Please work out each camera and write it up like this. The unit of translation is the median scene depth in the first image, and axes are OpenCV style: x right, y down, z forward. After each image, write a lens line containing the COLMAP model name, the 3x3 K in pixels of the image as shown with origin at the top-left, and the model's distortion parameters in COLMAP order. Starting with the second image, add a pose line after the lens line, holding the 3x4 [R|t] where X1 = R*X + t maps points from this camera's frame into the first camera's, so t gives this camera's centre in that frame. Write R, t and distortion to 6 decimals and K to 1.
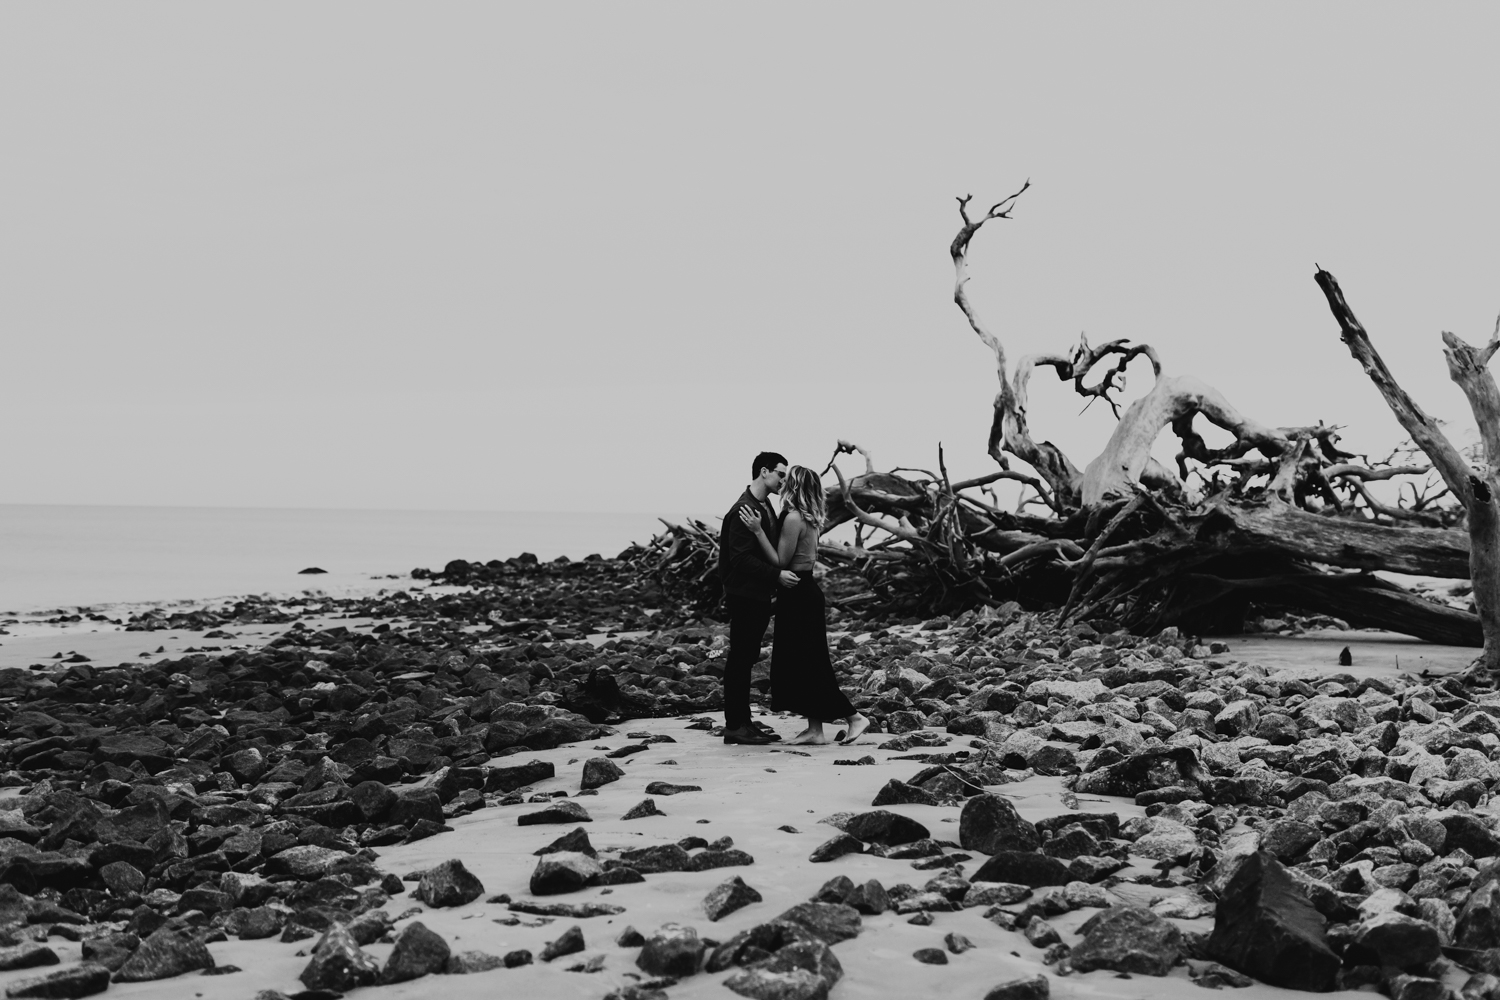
lens RADIAL K [[2063.3, 0, 750.0], [0, 2063.3, 500.0], [0, 0, 1]] dist [0.004418, 0.054867]
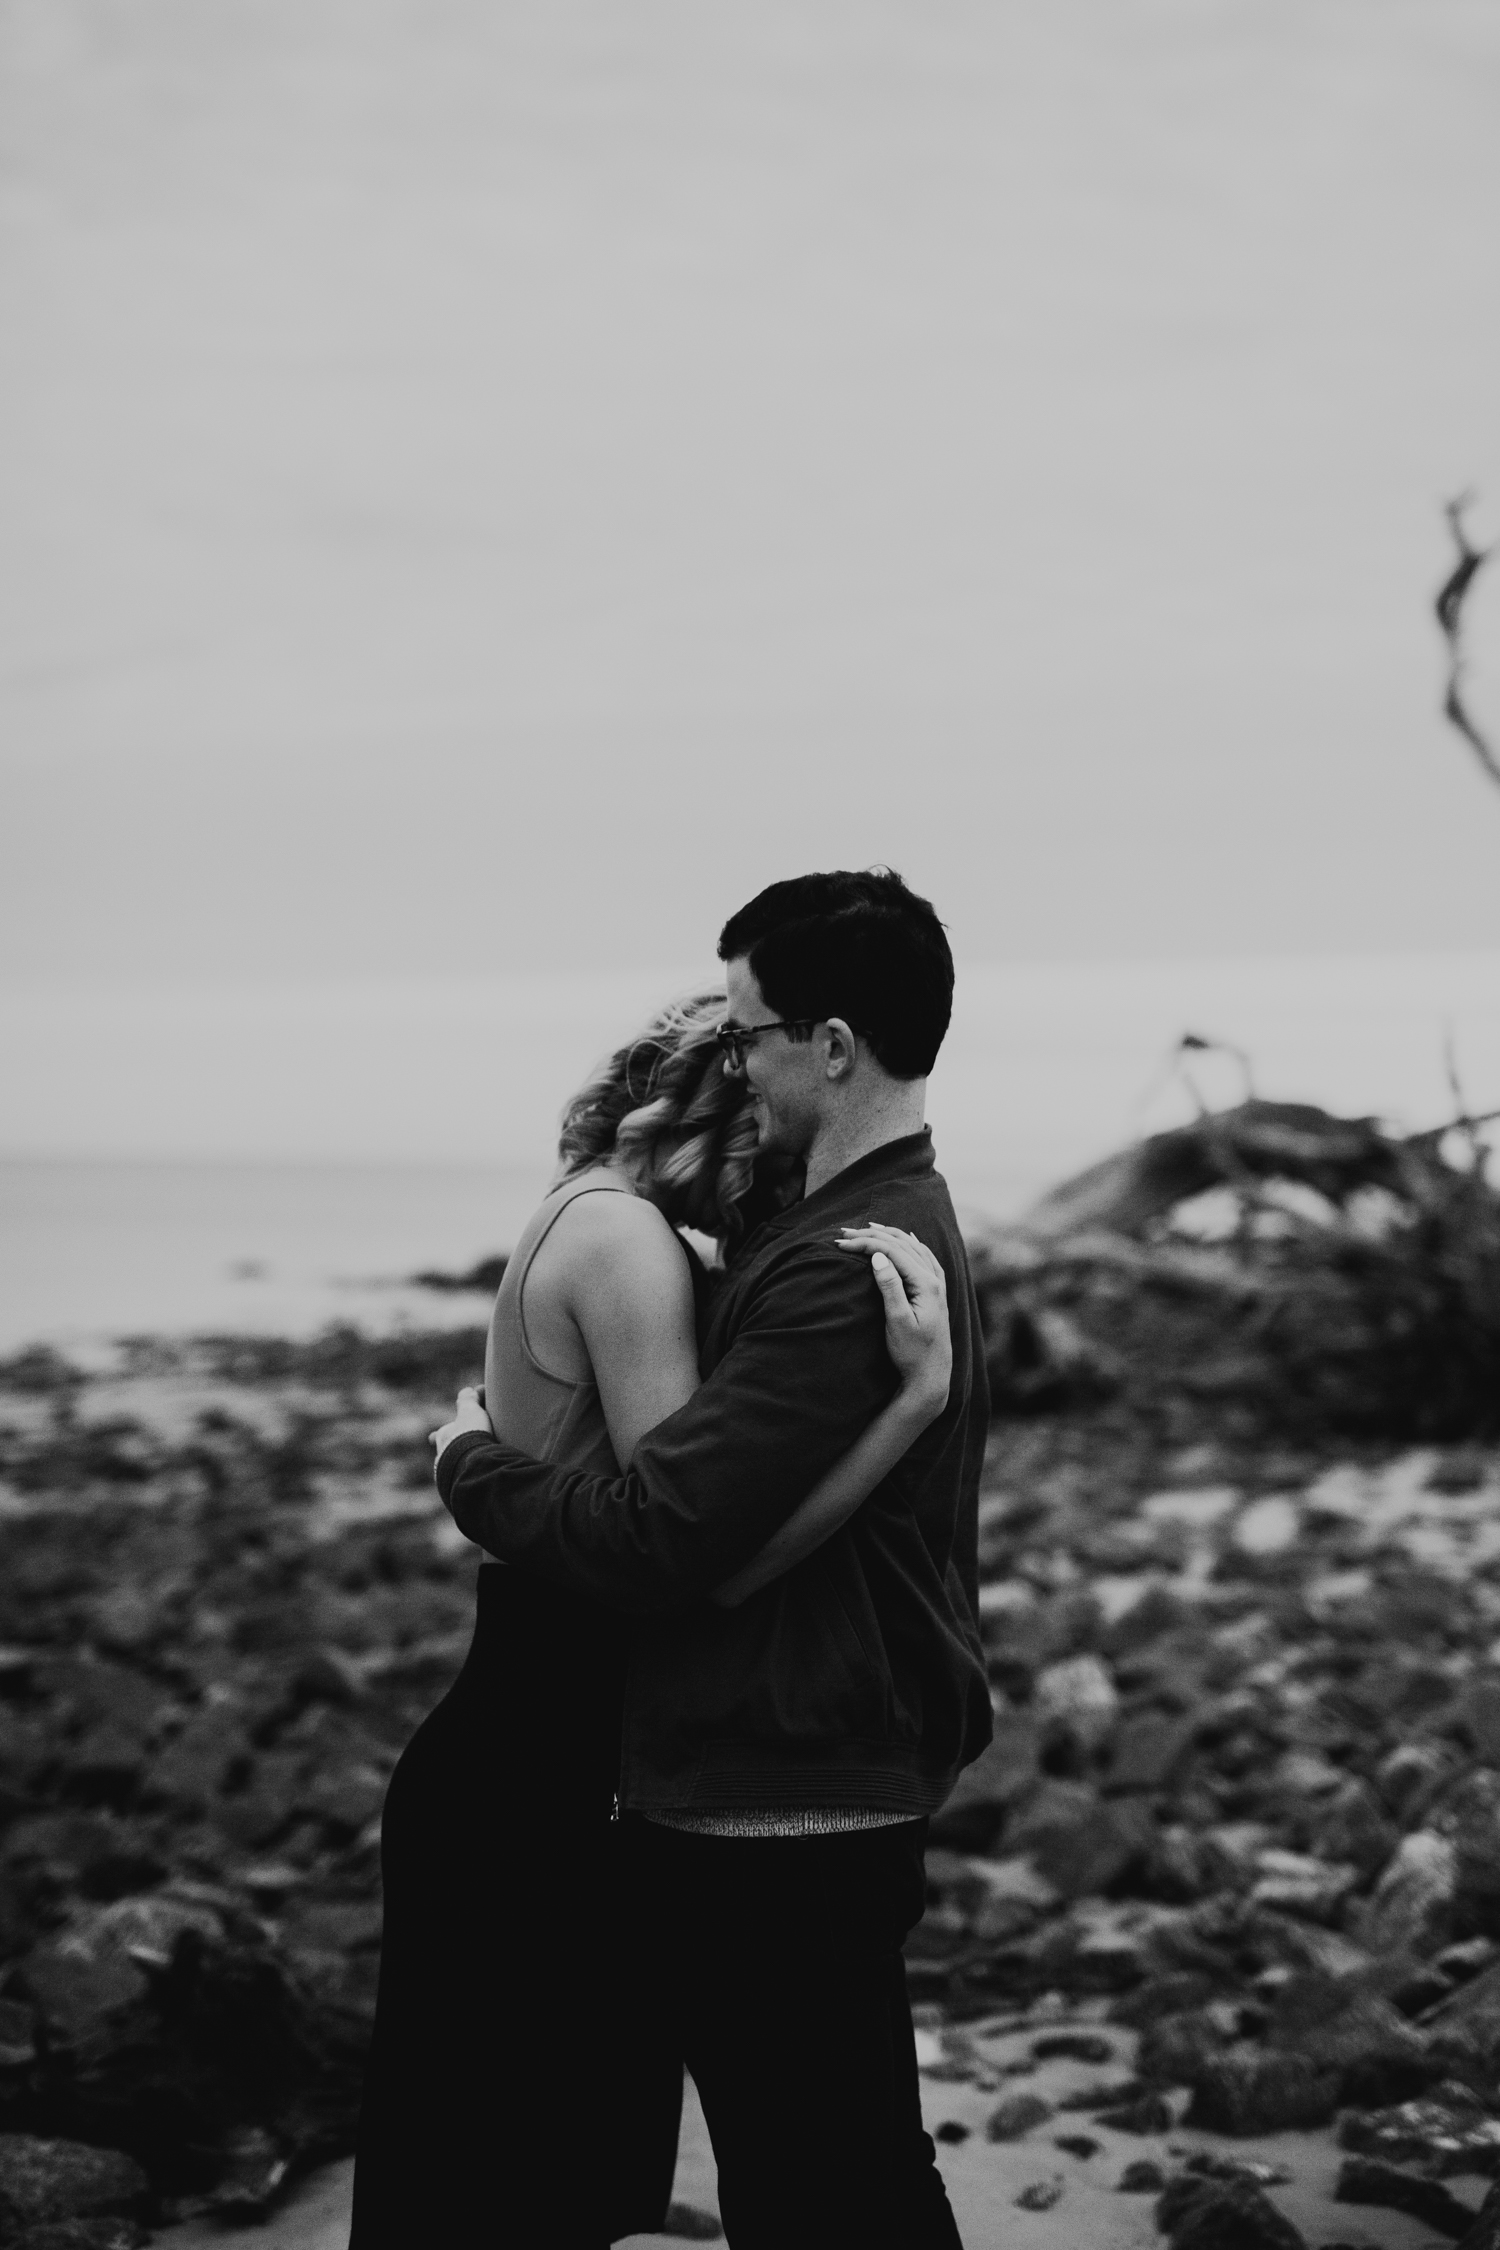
lens RADIAL K [[3094.9, 0, 750.0], [0, 3094.9, 1125.0], [0, 0, 1]] dist [0.004418, 0.054867]
pose [[0.996565, 0.001334, -0.082808, 0.012884], [-0.001925, 0.999973, -0.007067, -0.003437], [0.082796, 0.007202, 0.996540, 0.923924]]
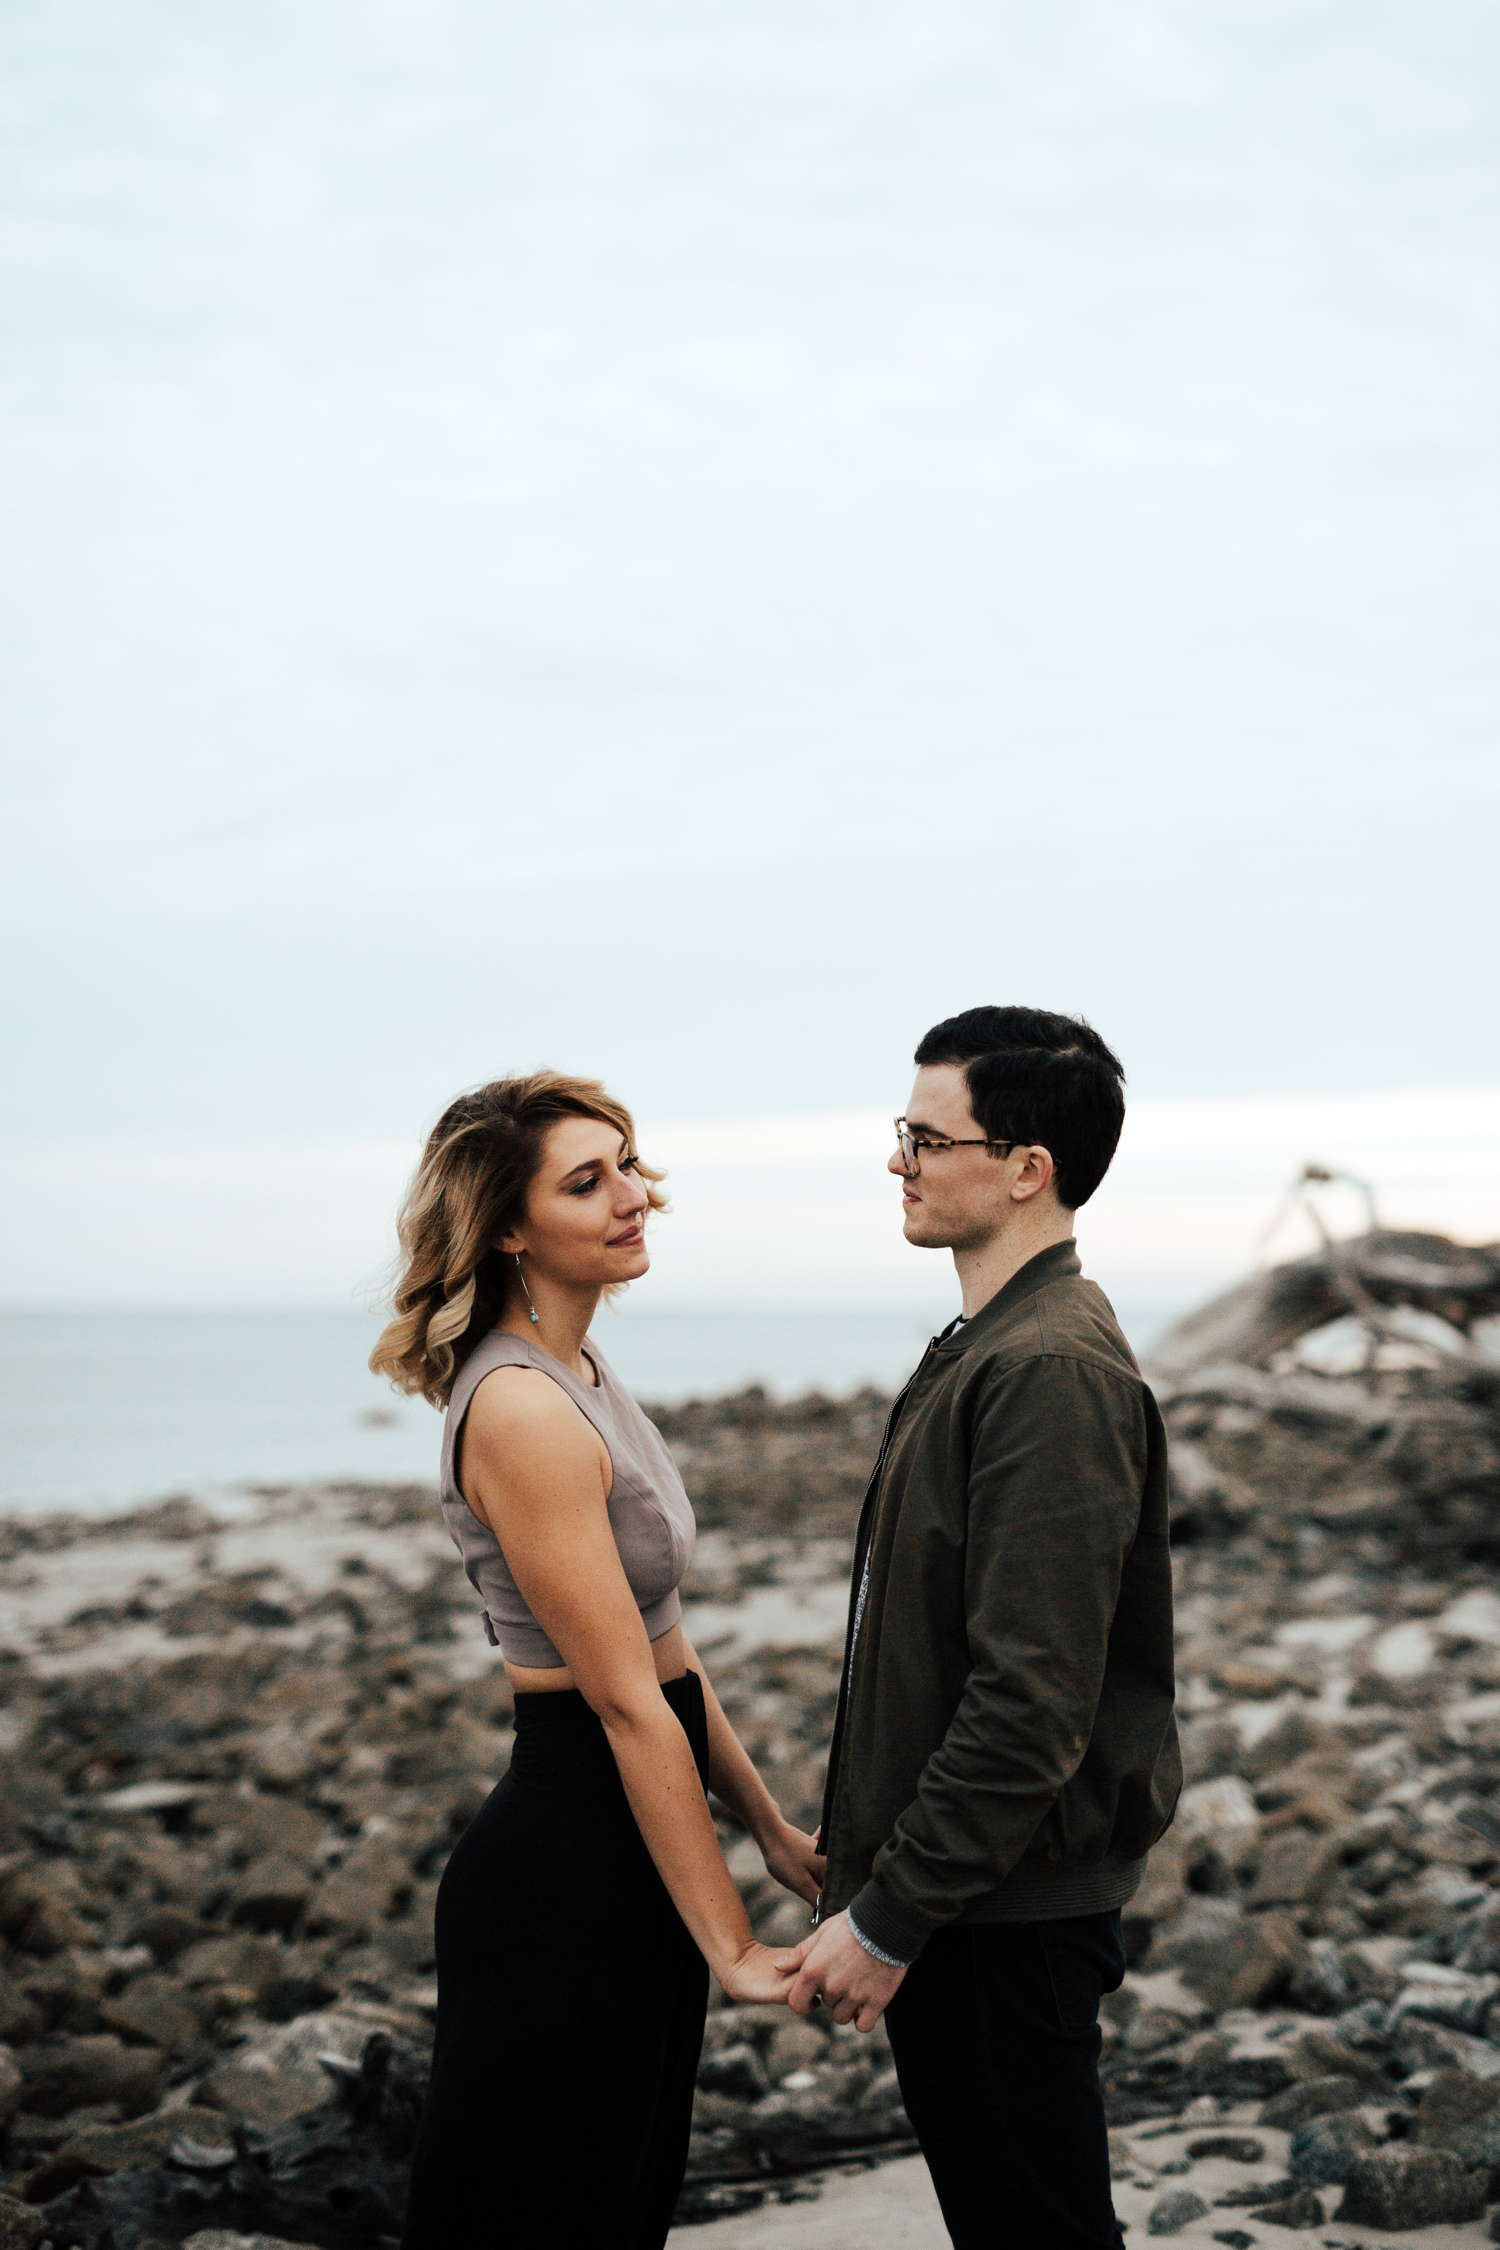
lens RADIAL K [[3094.9, 0, 750.0], [0, 3094.9, 1125.0], [0, 0, 1]] dist [0.004418, 0.054867]
pose [[0.992486, -0.021224, -0.120503, 0.010646], [0.014887, 0.998470, -0.053249, -0.001807], [0.121449, 0.051055, 0.991284, 0.897540]]
